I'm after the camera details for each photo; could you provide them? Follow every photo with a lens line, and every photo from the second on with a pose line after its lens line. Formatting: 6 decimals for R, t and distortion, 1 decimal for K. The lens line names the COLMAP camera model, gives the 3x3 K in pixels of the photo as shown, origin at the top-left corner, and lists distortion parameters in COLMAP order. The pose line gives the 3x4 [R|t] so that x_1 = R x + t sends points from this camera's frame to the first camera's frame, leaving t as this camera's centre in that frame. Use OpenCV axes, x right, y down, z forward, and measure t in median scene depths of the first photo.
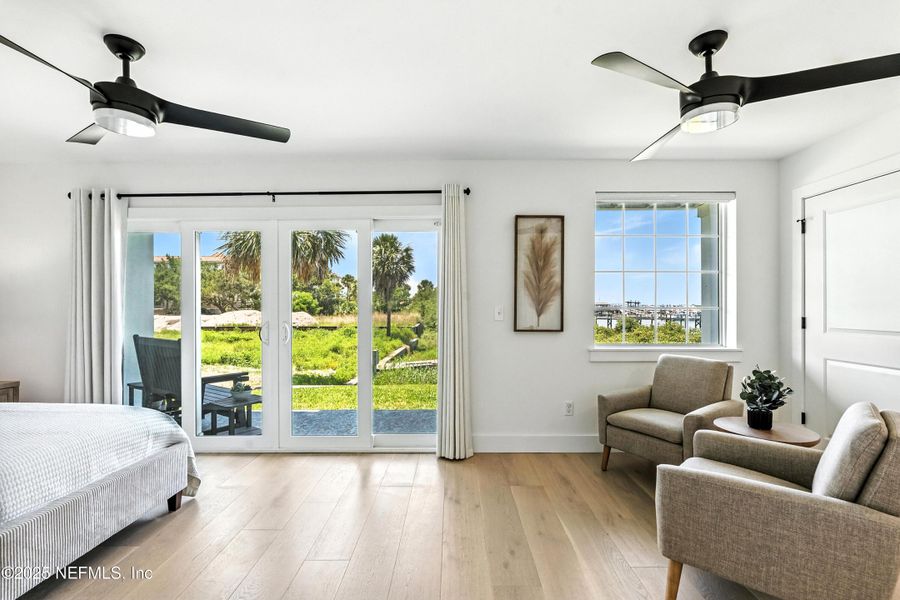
lens RADIAL K [[408.2, 0, 451.9], [0, 408.2, 307.0], [0, 0, 1]] dist [0.001414, 0.001944]
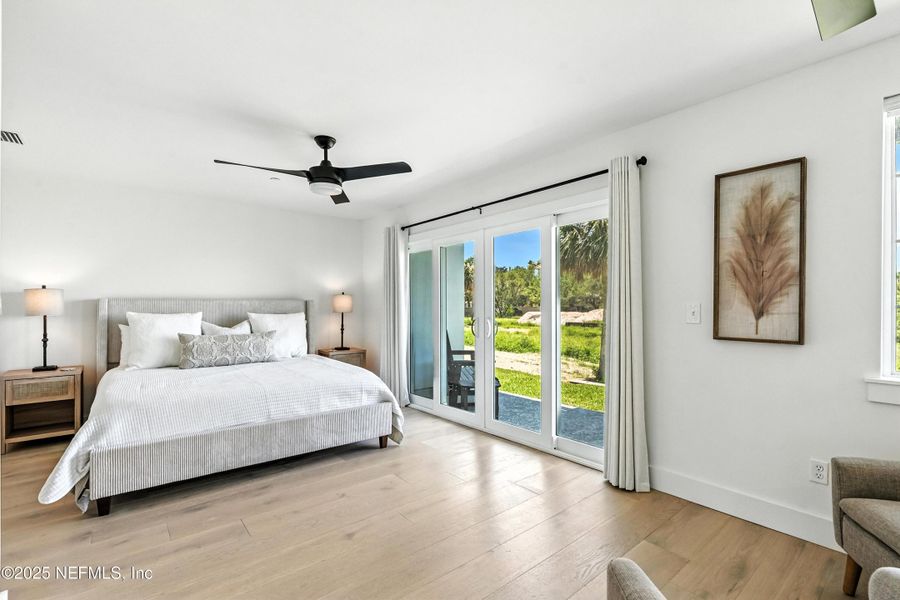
lens RADIAL K [[408.2, 0, 456.0], [0, 408.2, 304.7], [0, 0, 1]] dist [0.001414, 0.001944]
pose [[0.651954, -0.000242, -0.758259, 0.399392], [-0.000279, 1.000000, -0.000558, 0.000243], [0.758259, 0.000575, 0.651954, 0.191072]]
